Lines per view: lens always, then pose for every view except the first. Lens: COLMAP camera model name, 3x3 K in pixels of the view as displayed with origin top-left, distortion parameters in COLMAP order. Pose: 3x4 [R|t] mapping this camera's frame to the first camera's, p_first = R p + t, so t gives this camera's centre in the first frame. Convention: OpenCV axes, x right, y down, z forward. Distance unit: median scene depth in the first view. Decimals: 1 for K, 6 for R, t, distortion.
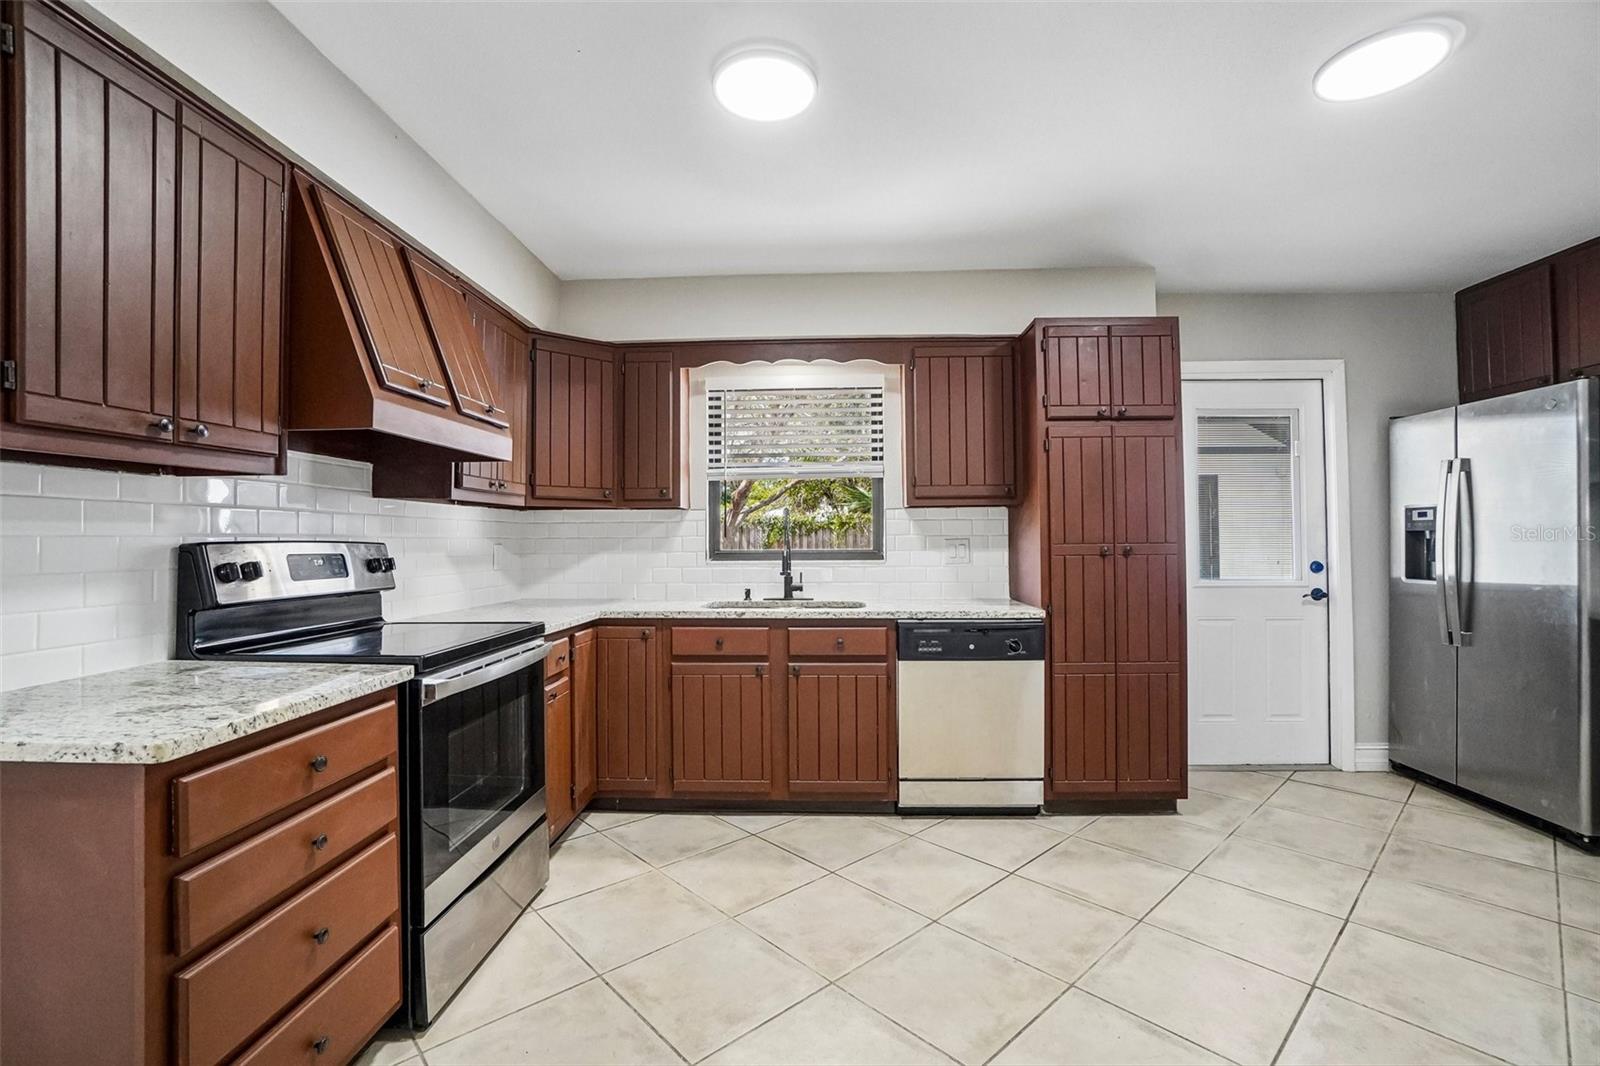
lens RADIAL K [[708.1, 0, 797.6], [0, 708.1, 527.1], [0, 0, 1]] dist [-0.065573, 0.023806]
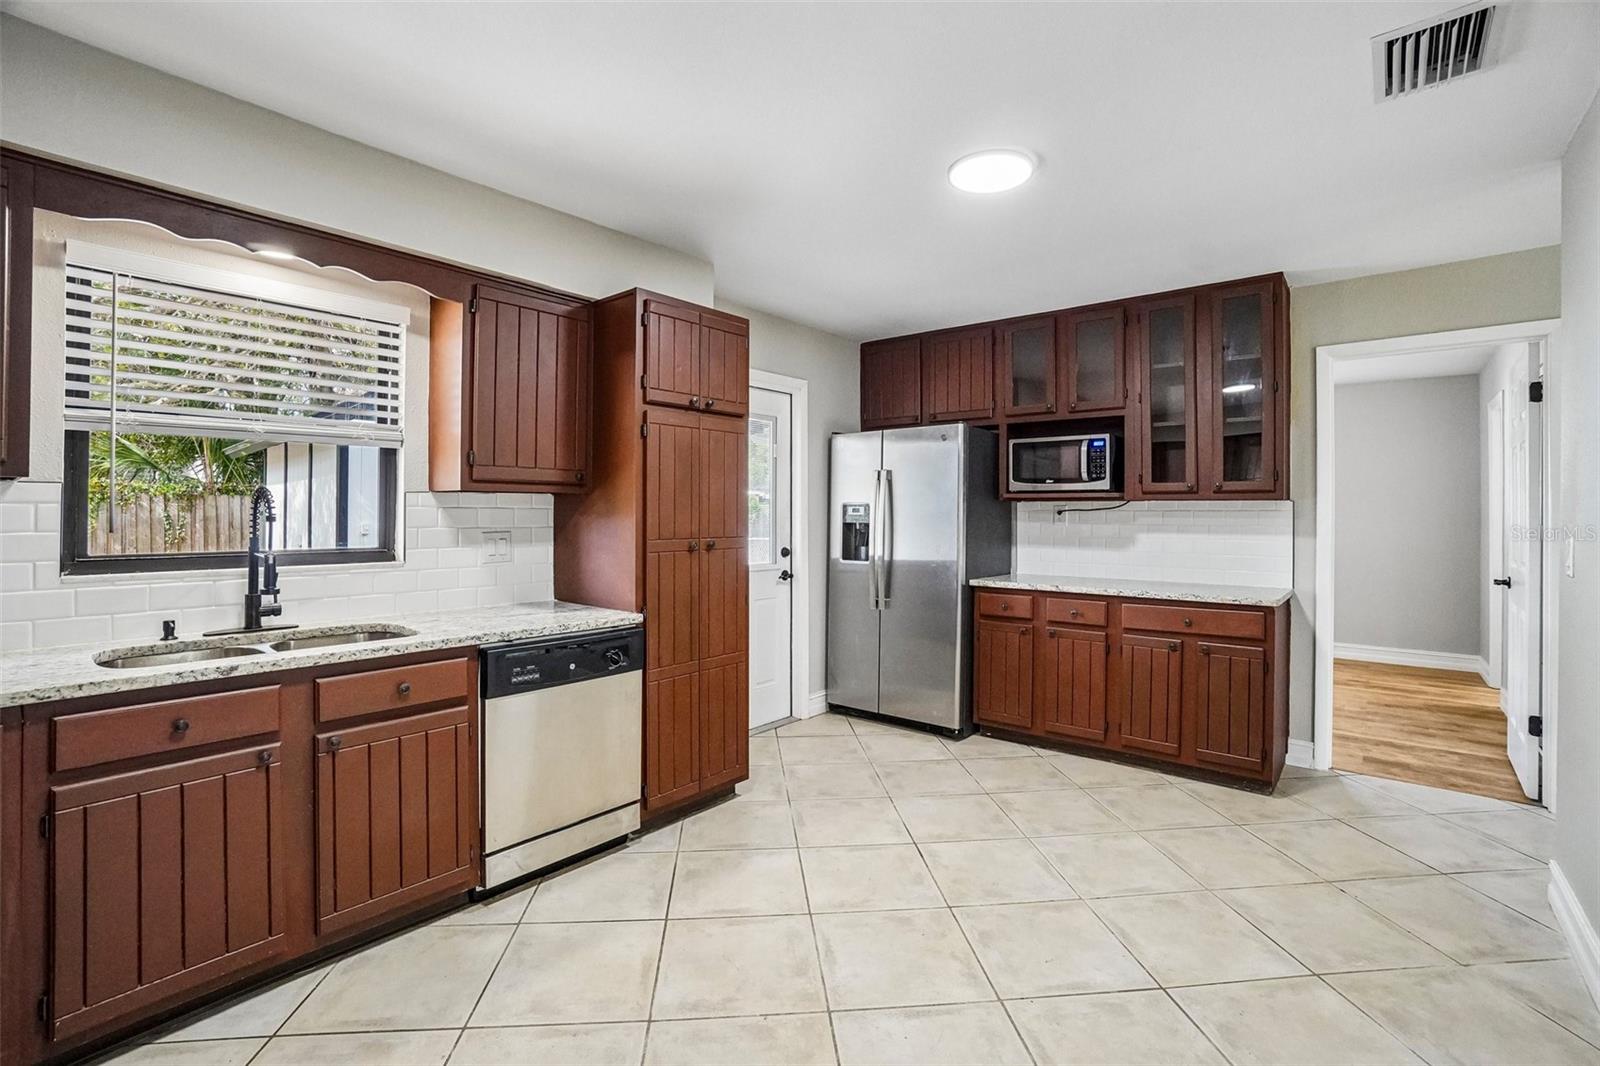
lens RADIAL K [[714.6, 0, 800.8], [0, 714.6, 508.4], [0, 0, 1]] dist [-0.066838, 0.024972]
pose [[0.604097, 0.013802, 0.796792, -0.251311], [-0.021783, 0.999762, -0.000803, -0.020366], [-0.796613, -0.016872, 0.604254, 0.283123]]
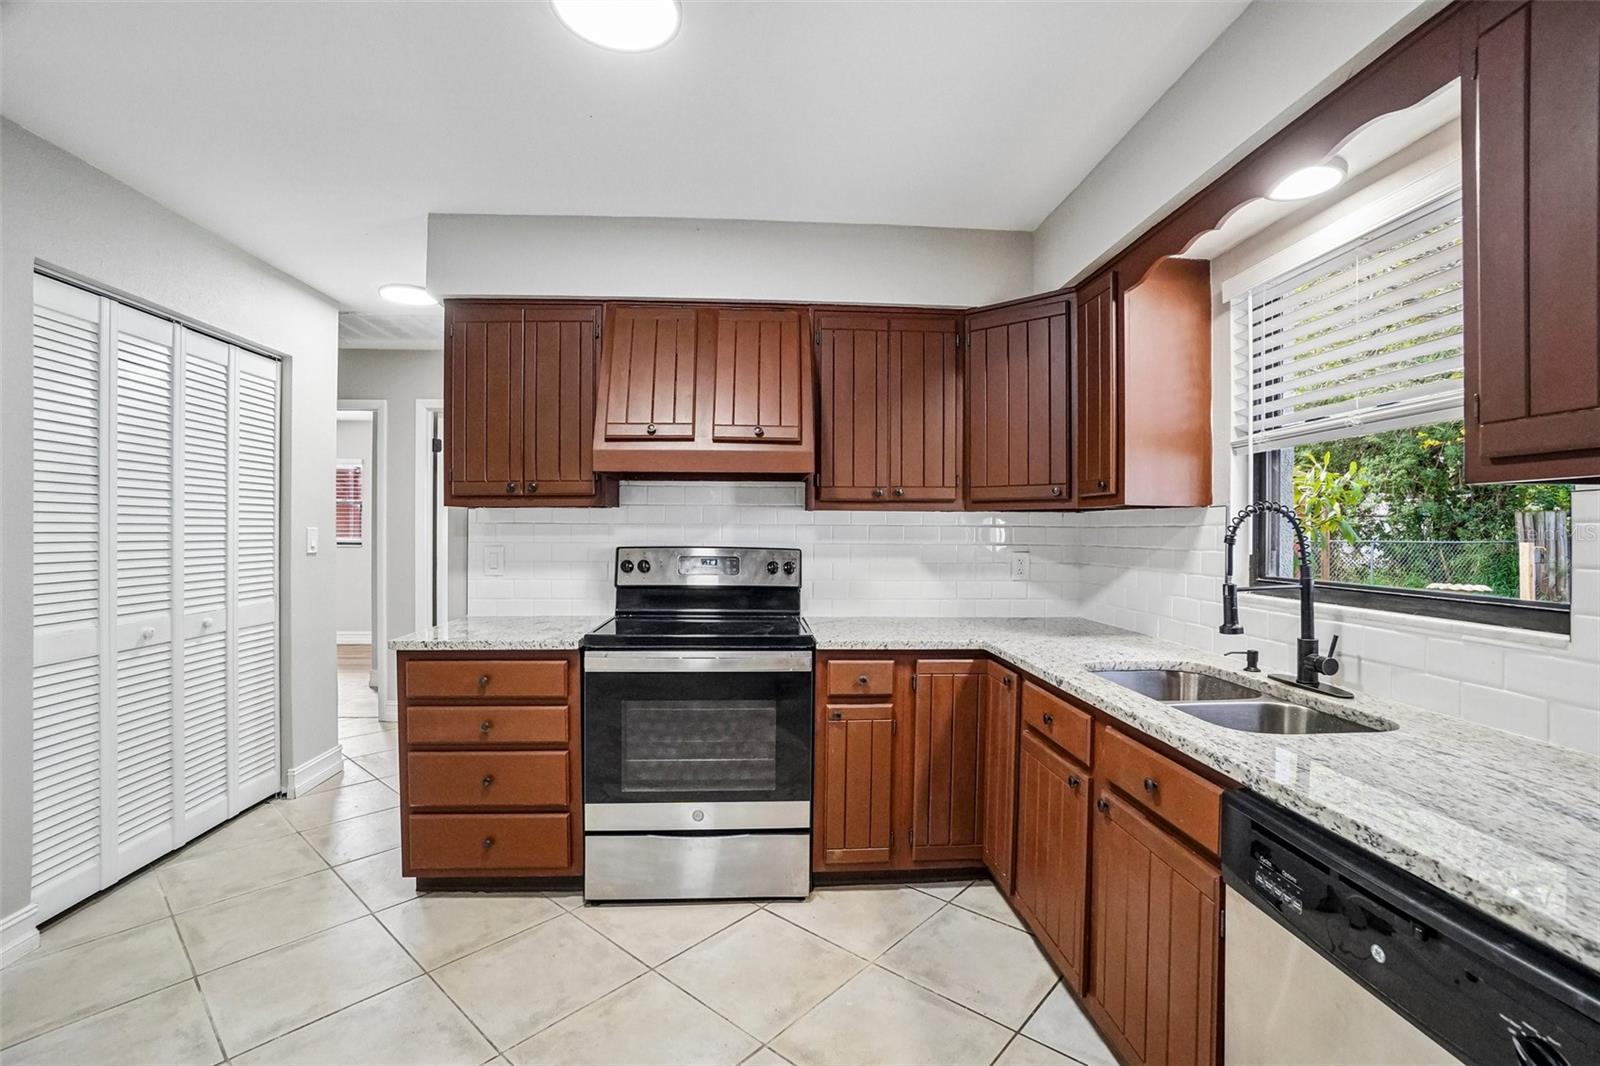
lens RADIAL K [[705.6, 0, 800.0], [0, 705.6, 533.0], [0, 0, 1]] dist [-0.064877, 0.023390]
pose [[0.115428, 0.011043, -0.993254, 0.496223], [0.010488, 0.999869, 0.012336, -0.015995], [0.993260, -0.011842, 0.115297, 0.711500]]
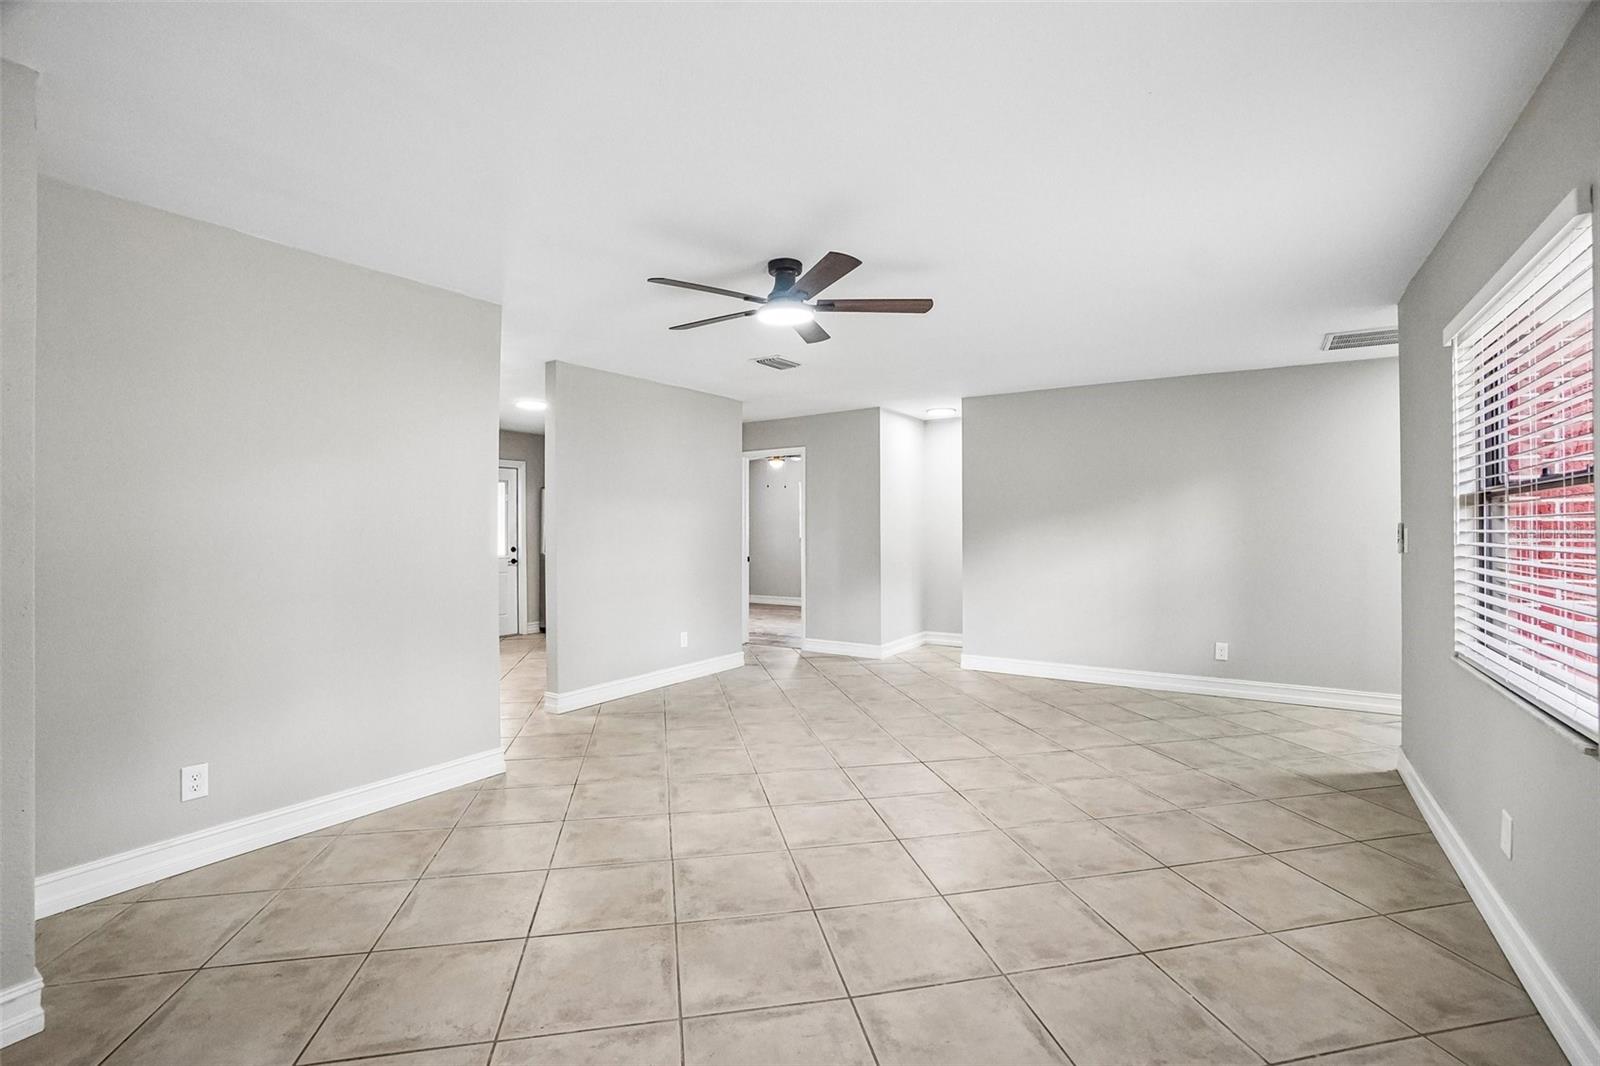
lens RADIAL K [[708.1, 0, 797.6], [0, 708.1, 527.1], [0, 0, 1]] dist [-0.065573, 0.023806]
pose [[0.512853, 0.008489, 0.858434, -0.949078], [-0.016637, 0.999862, 0.000052, -0.040951], [-0.858315, -0.014309, 0.512923, -1.254299]]
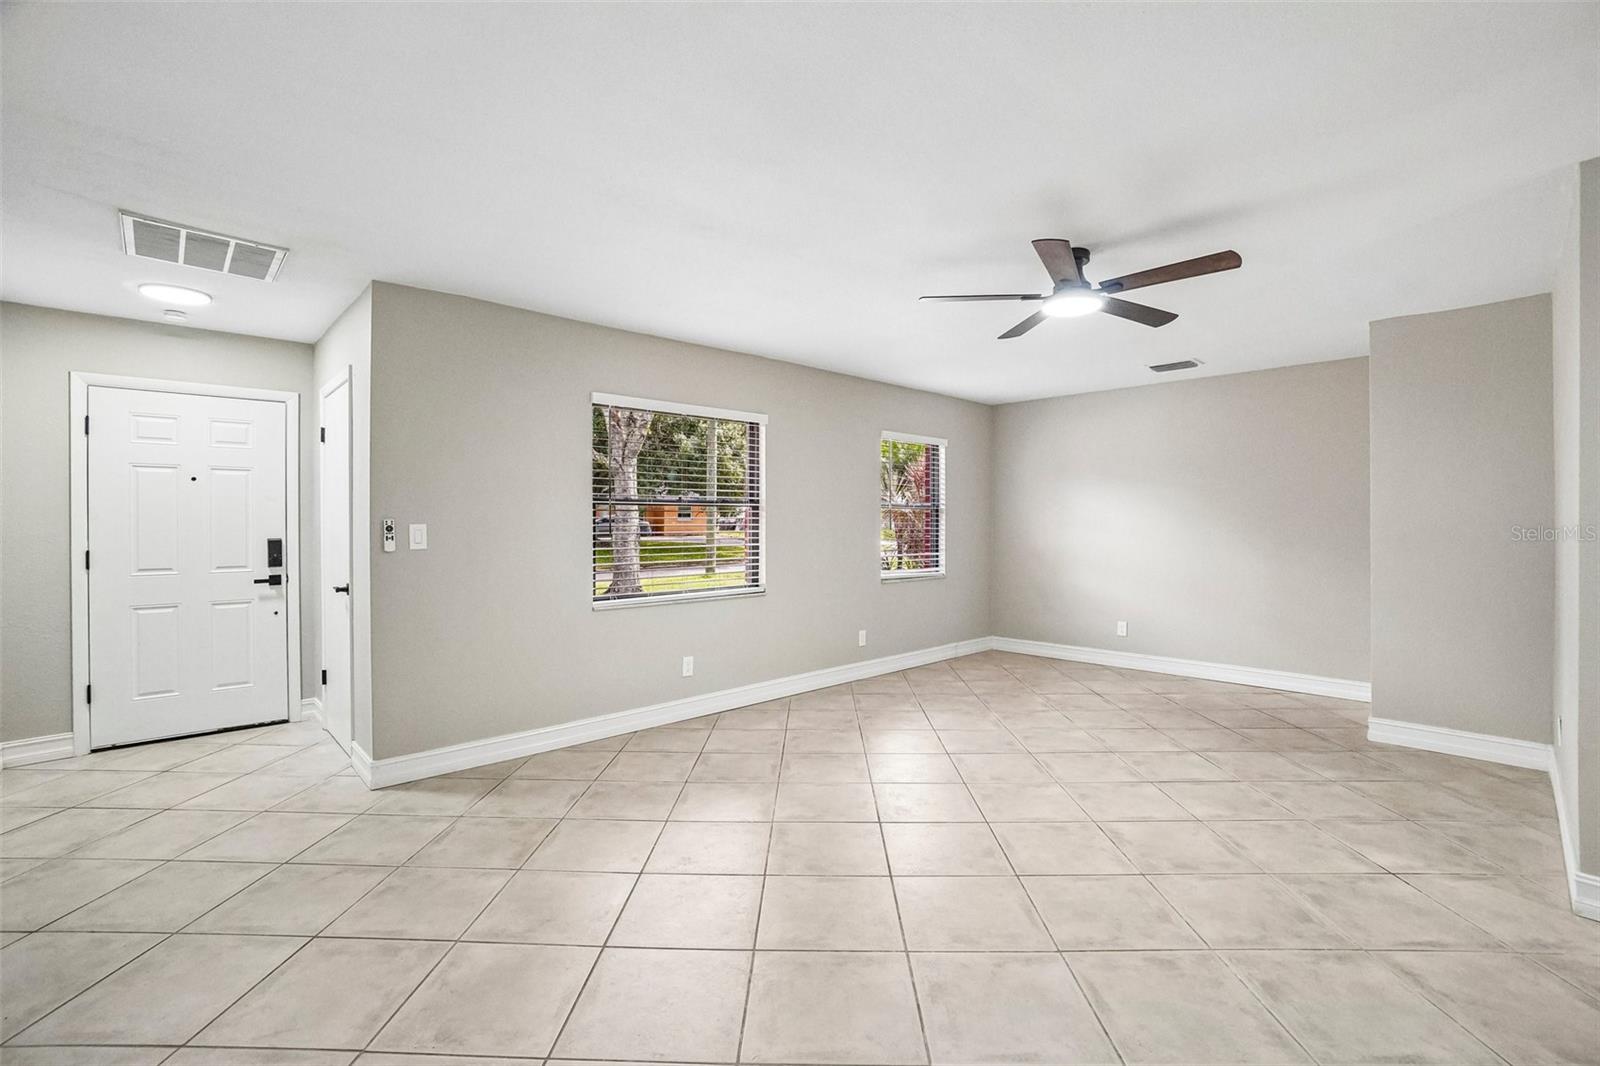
lens RADIAL K [[708.1, 0, 797.6], [0, 708.1, 527.1], [0, 0, 1]] dist [-0.065573, 0.023806]
pose [[-0.689955, 0.012518, -0.723744, 0.973140], [0.017473, 0.999847, 0.000636, -0.038998], [0.723642, -0.012207, -0.690068, -0.283580]]
